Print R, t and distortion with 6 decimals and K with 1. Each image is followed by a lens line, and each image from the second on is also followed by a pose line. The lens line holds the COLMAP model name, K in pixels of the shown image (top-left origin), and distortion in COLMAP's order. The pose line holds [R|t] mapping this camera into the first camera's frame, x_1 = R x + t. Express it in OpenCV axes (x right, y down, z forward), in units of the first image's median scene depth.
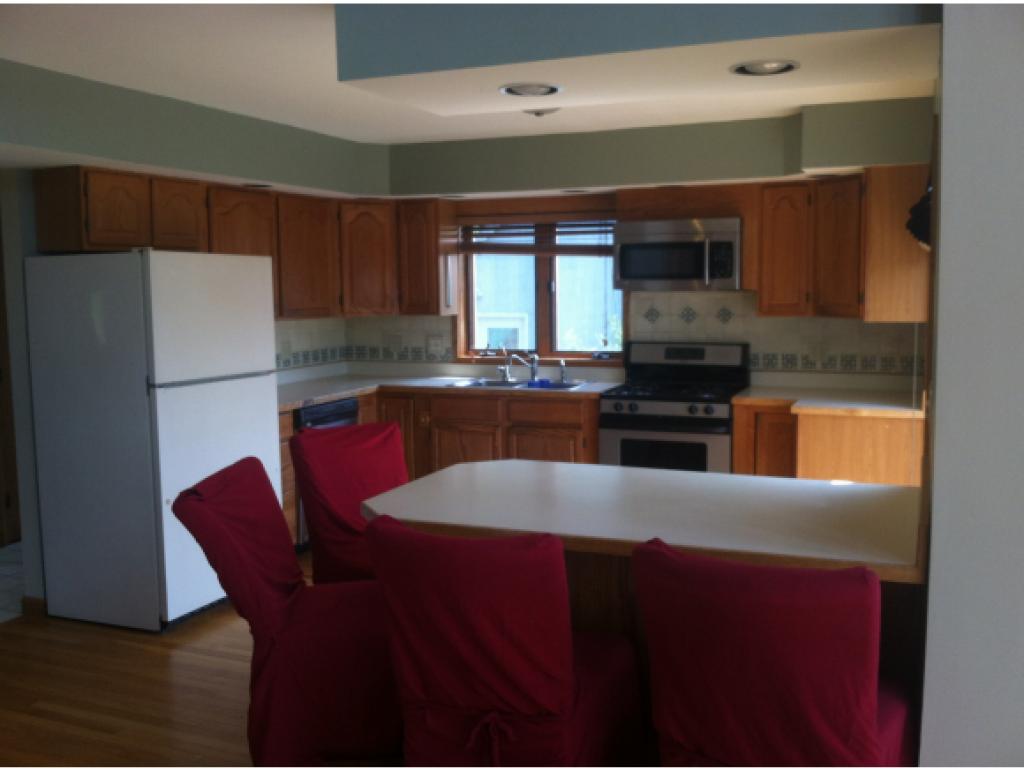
lens RADIAL K [[1015.8, 0, 512.0], [0, 1015.8, 384.5], [0, 0, 1]] dist [0.055131, -0.193119]
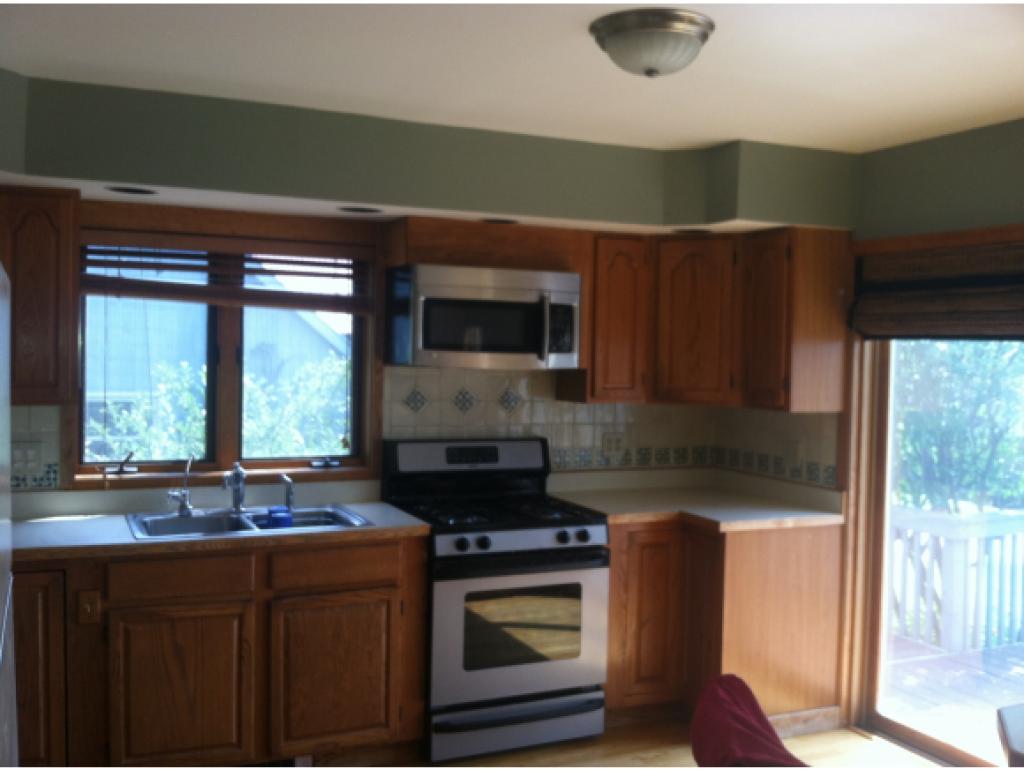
lens RADIAL K [[1015.8, 0, 512.0], [0, 1015.8, 384.5], [0, 0, 1]] dist [0.055131, -0.193119]
pose [[0.671399, -0.004003, 0.741086, -0.329242], [0.044892, 0.998369, -0.035278, -0.051872], [-0.739735, 0.056954, 0.670483, 0.485574]]
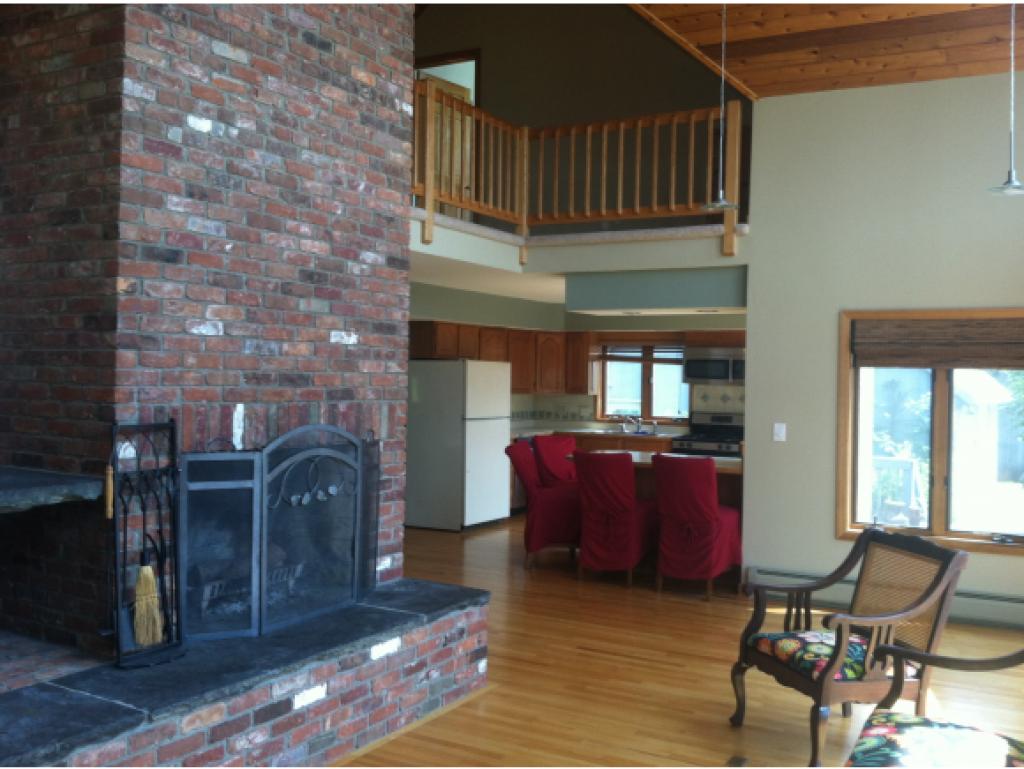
lens RADIAL K [[1015.8, 0, 512.0], [0, 1015.8, 384.5], [0, 0, 1]] dist [0.055131, -0.193119]
pose [[0.991486, 0.029722, -0.126772, 0.025372], [-0.040810, 0.995477, -0.085787, 0.078553], [0.123649, 0.090230, 0.988215, -0.846903]]
